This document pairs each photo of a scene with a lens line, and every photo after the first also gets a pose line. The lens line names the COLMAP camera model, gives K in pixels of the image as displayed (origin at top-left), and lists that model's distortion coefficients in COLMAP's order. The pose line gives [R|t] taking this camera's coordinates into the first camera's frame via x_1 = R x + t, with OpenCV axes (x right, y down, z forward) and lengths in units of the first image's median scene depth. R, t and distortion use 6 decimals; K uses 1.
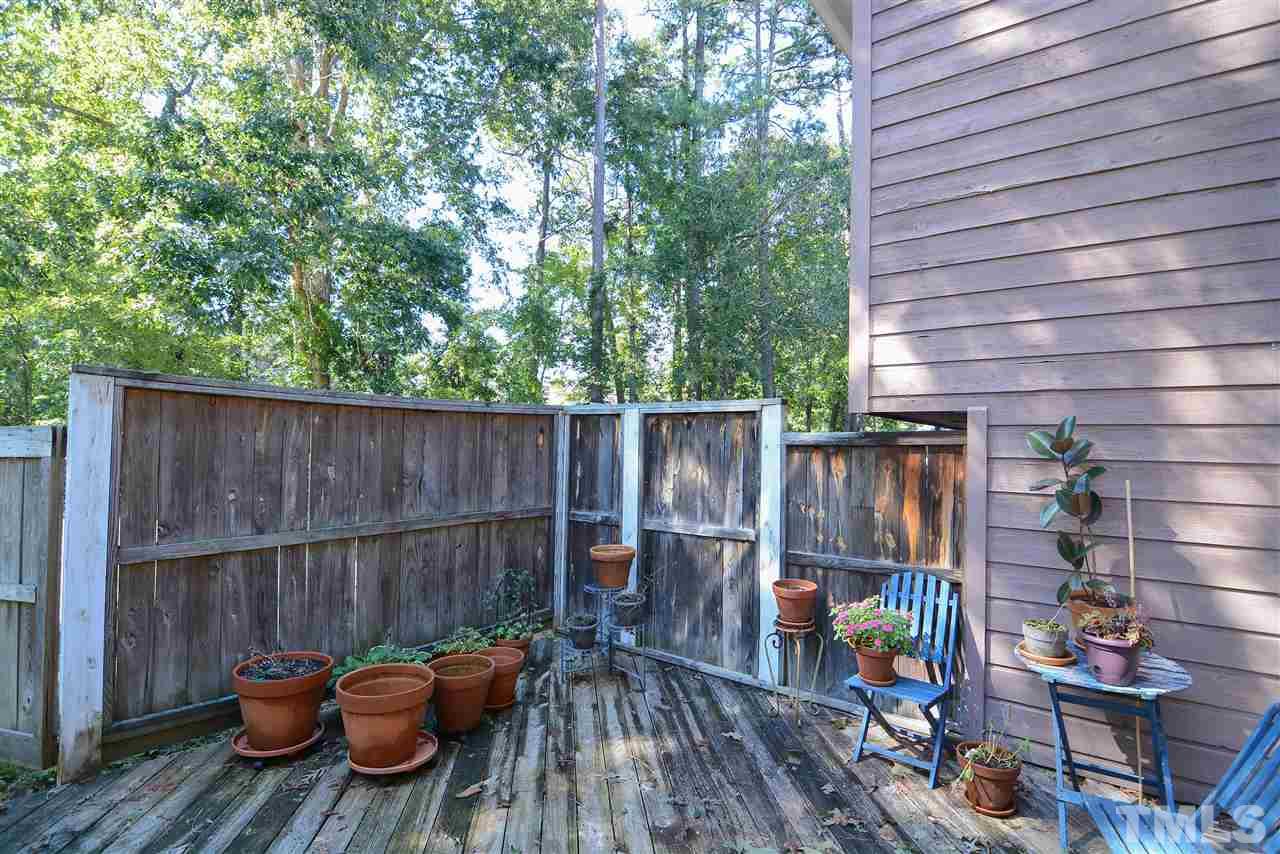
lens RADIAL K [[614.7, 0, 640.0], [0, 614.7, 433.6], [0, 0, 1]] dist [-0.003599, -0.012685]
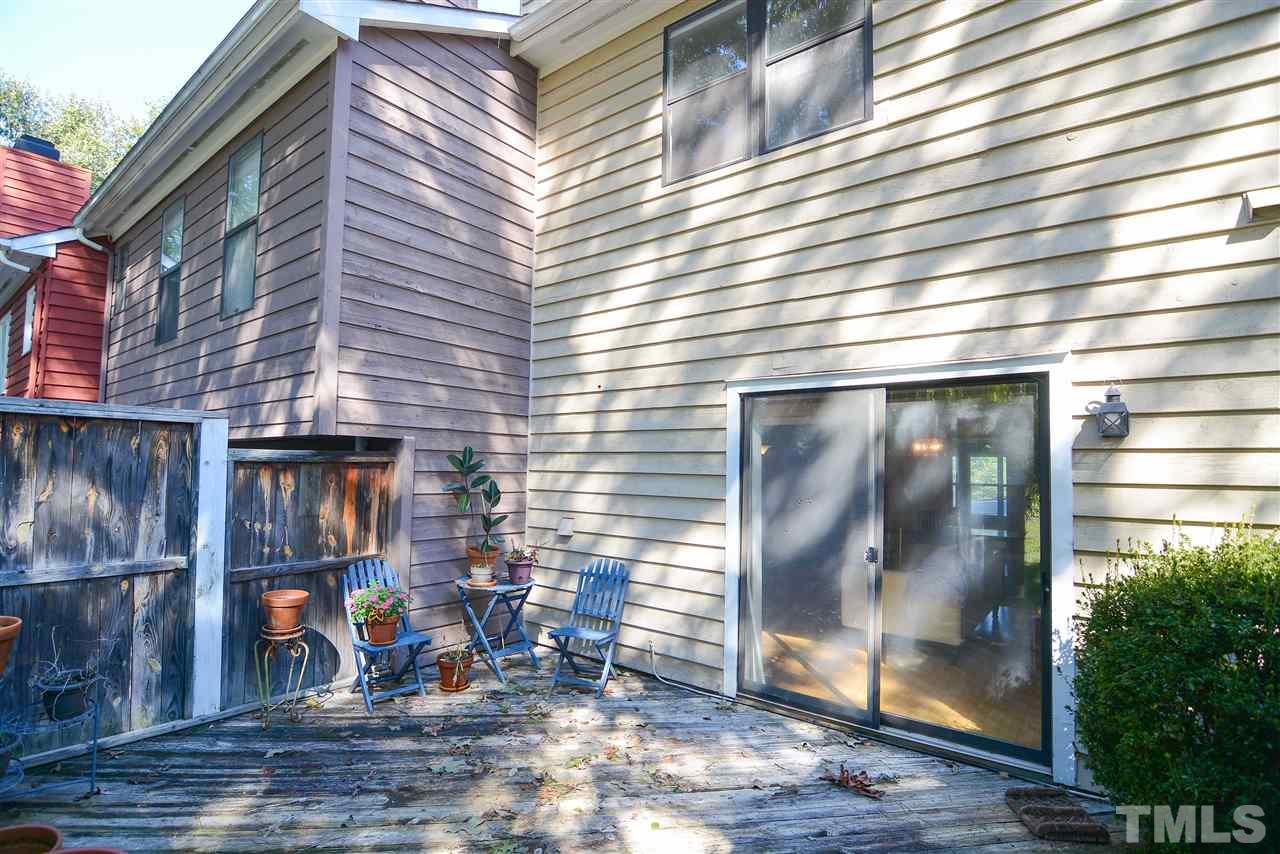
lens RADIAL K [[614.7, 0, 640.0], [0, 614.7, 433.6], [0, 0, 1]] dist [-0.003599, -0.012685]
pose [[0.021300, 0.034087, 0.999192, -0.767919], [-0.042381, 0.998551, -0.033162, -0.021905], [-0.998874, -0.041641, 0.022714, 0.357718]]
